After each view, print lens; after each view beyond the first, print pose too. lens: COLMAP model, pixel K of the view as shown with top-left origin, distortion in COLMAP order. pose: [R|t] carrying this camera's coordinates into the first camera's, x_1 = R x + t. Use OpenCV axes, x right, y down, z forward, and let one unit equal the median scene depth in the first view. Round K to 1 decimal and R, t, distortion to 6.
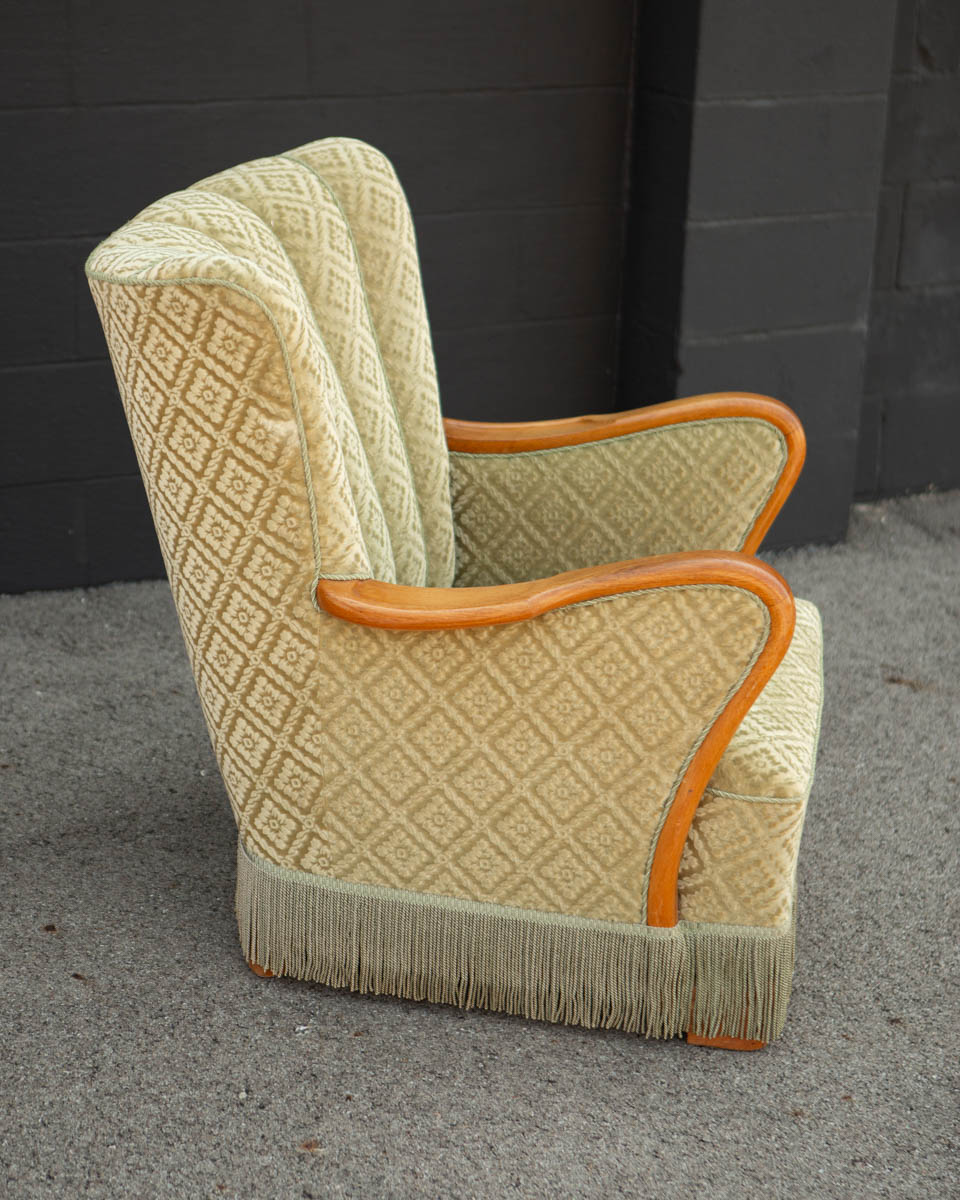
lens RADIAL K [[2312.1, 0, 474.7], [0, 2312.1, 603.7], [0, 0, 1]] dist [0.083641, 0.000000]
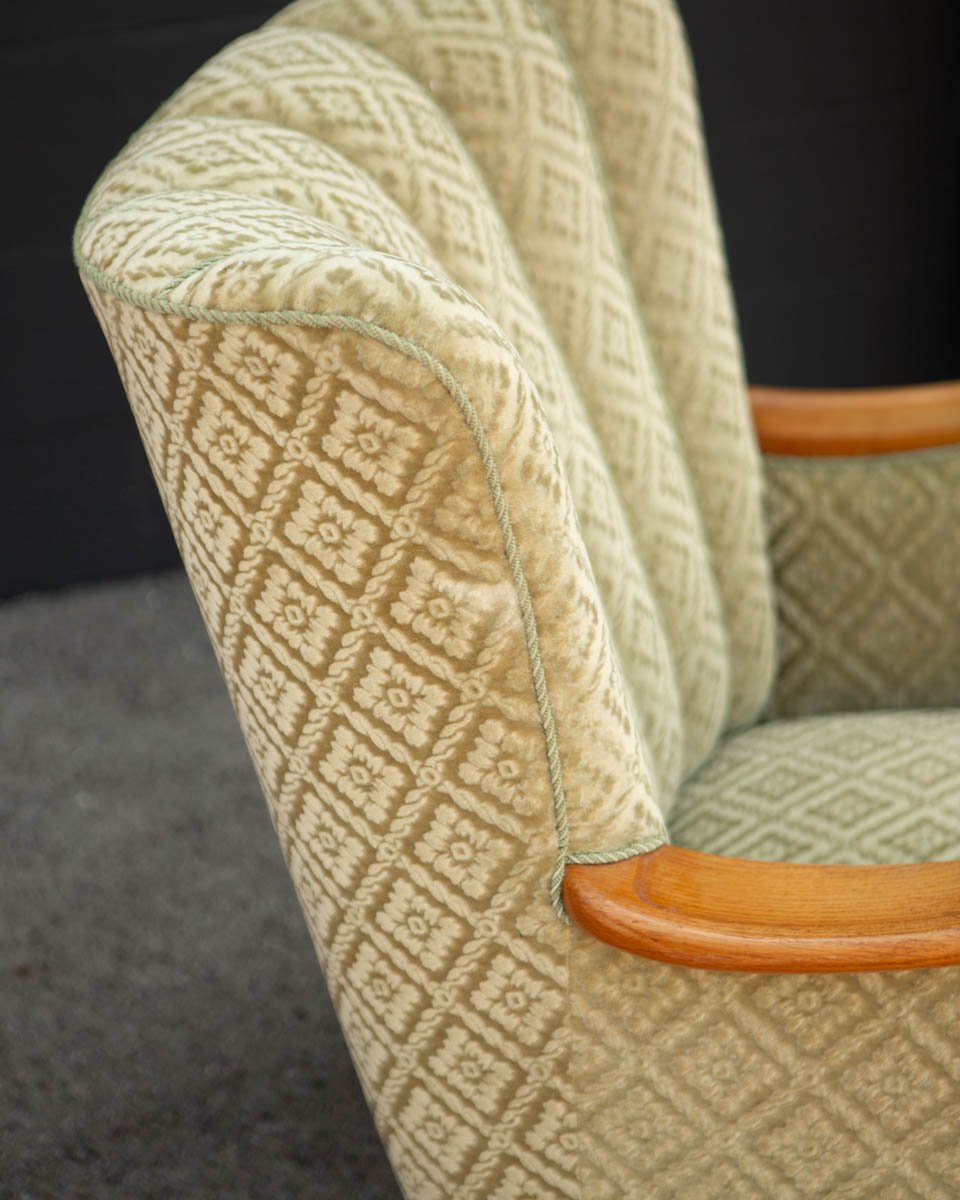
lens RADIAL K [[2650.5, 0, 483.2], [0, 2650.5, 599.2], [0, 0, 1]] dist [0.181156, 0.000000]
pose [[0.997289, -0.033222, -0.065663, -0.044655], [0.040517, 0.992758, 0.113090, -0.130475], [0.061431, -0.115444, 0.991413, 0.427872]]
